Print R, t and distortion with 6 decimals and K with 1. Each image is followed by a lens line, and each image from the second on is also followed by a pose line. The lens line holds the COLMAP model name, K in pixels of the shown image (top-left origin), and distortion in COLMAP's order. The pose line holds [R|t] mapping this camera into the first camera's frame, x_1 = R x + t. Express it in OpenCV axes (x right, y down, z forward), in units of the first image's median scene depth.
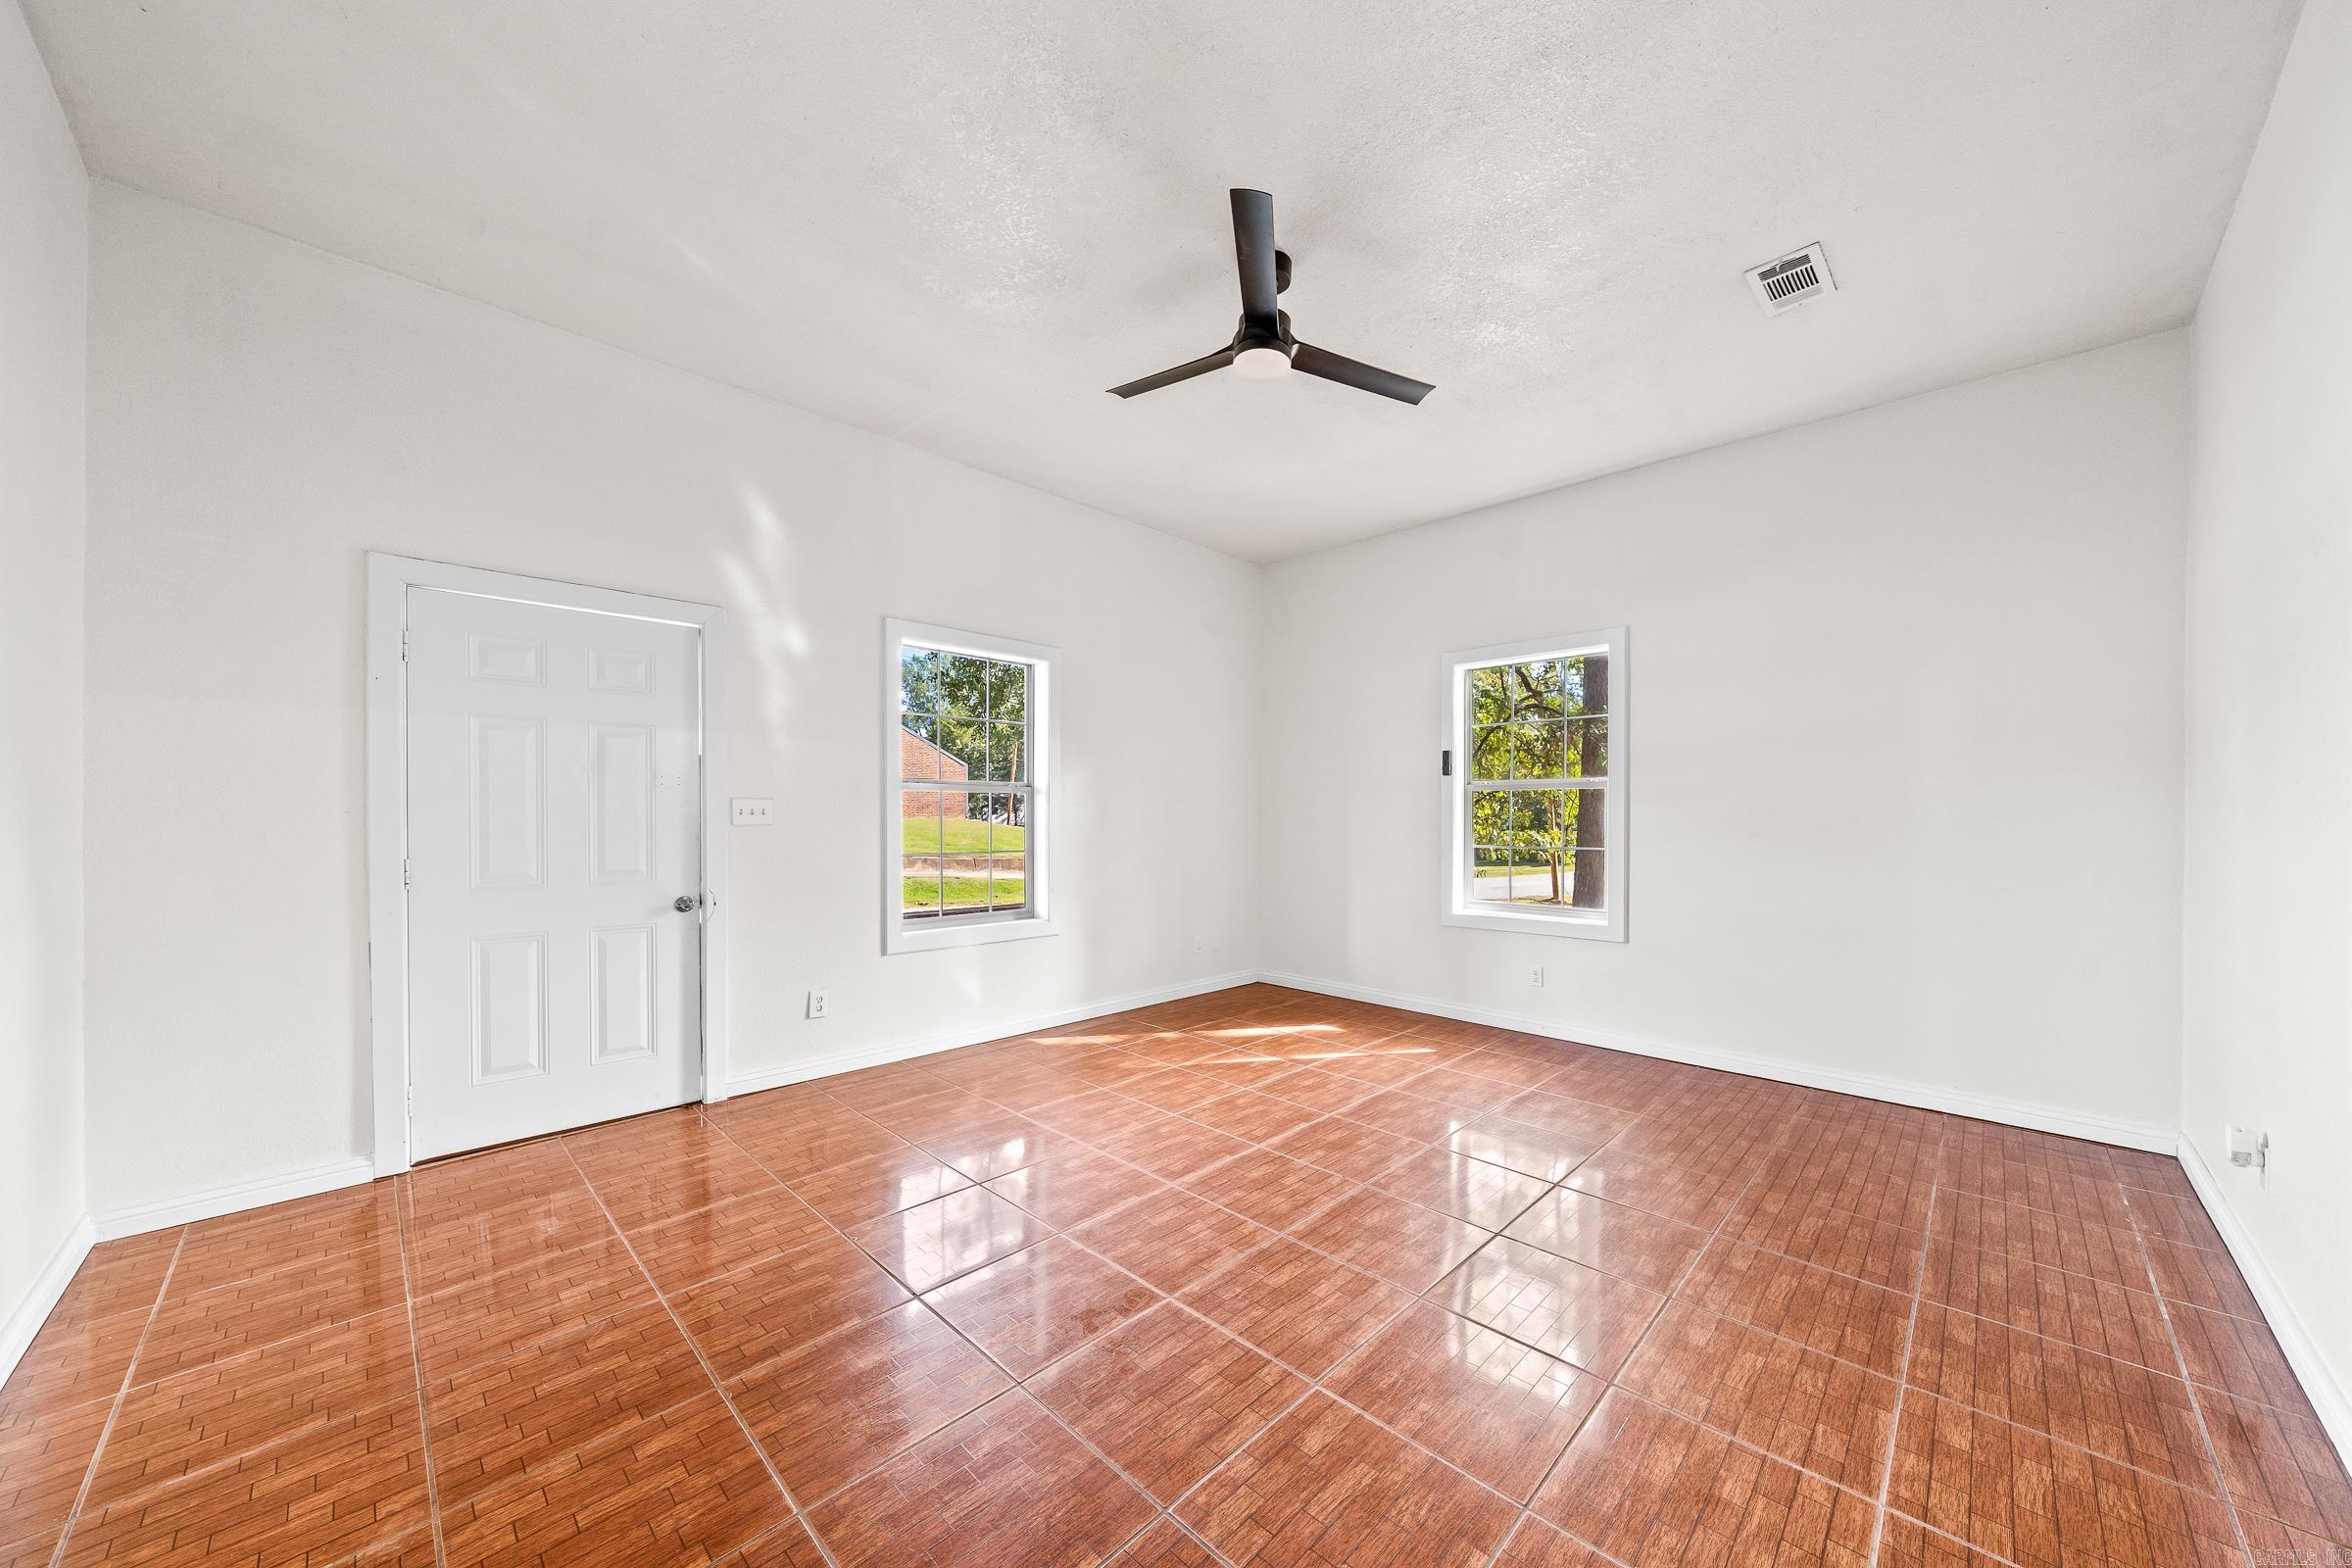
lens RADIAL K [[817.6, 0, 1187.1], [0, 817.6, 821.8], [0, 0, 1]] dist [-0.000320, -0.000084]
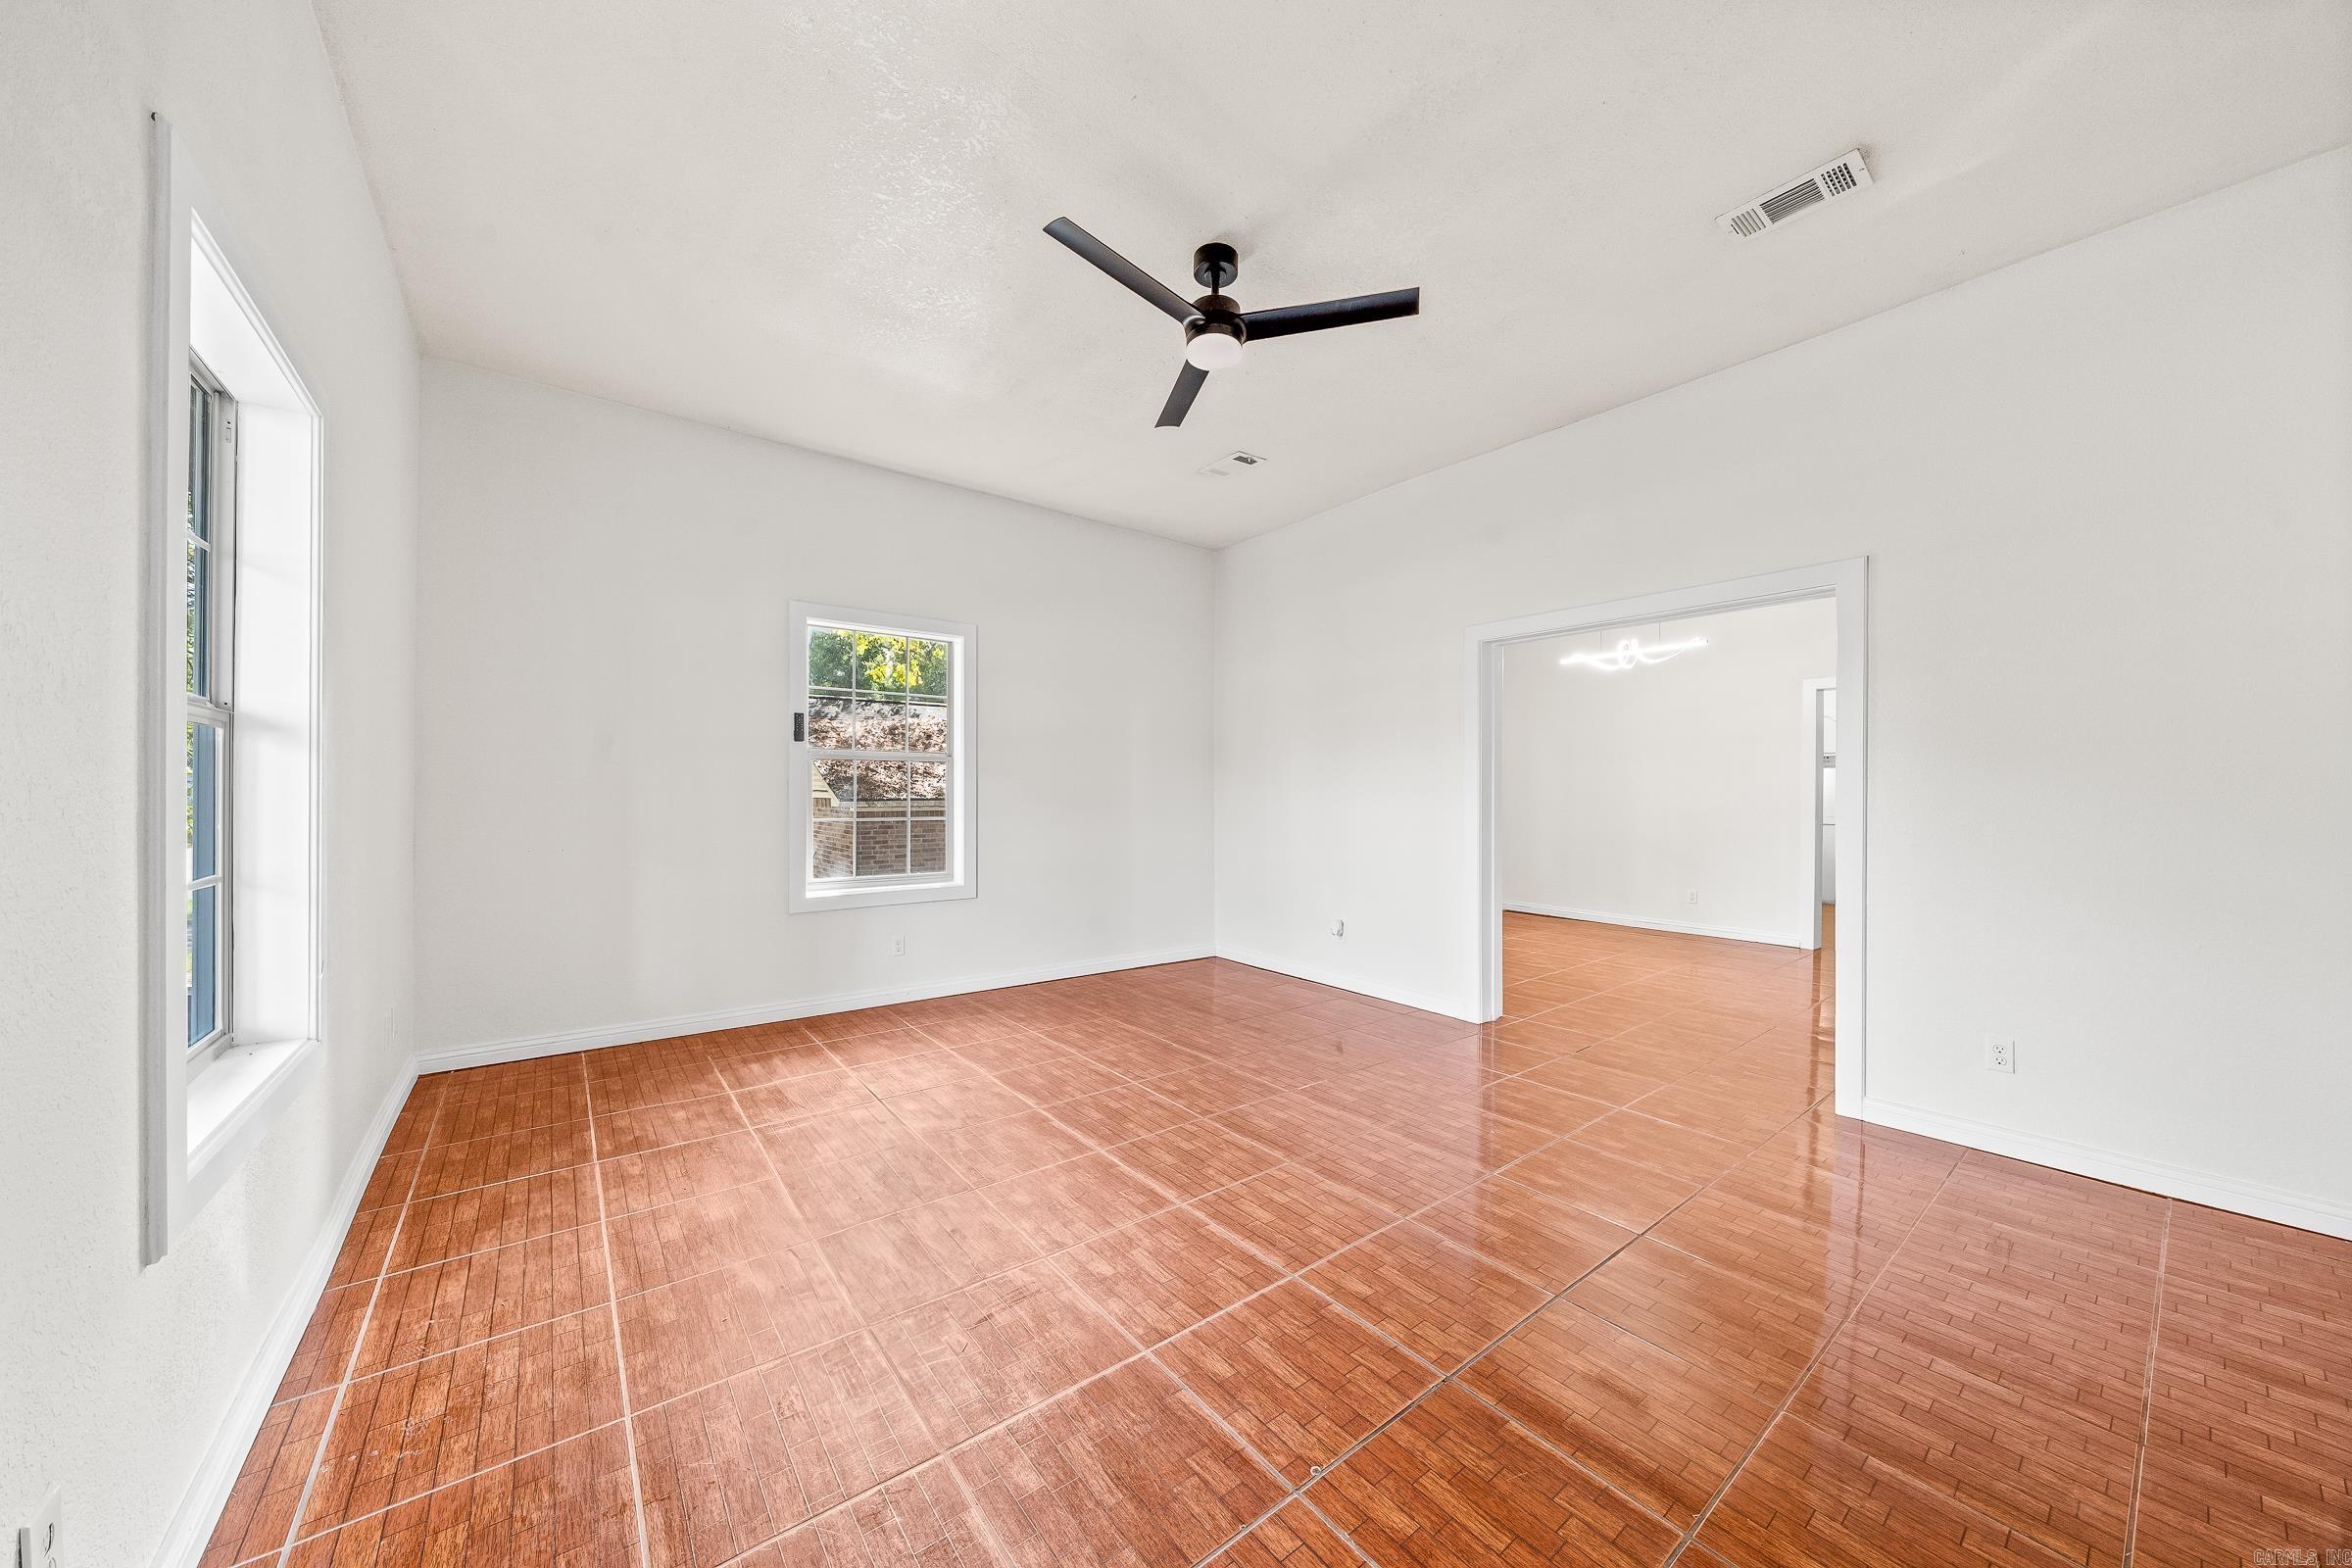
lens RADIAL K [[813.6, 0, 1176.0], [0, 813.6, 784.0], [0, 0, 1]] dist [-0.000092, 0.000038]
pose [[0.133155, 0.006716, 0.991072, -0.833234], [-0.000300, 0.999977, -0.006736, -0.008867], [-0.991095, 0.000600, 0.133154, 0.817793]]
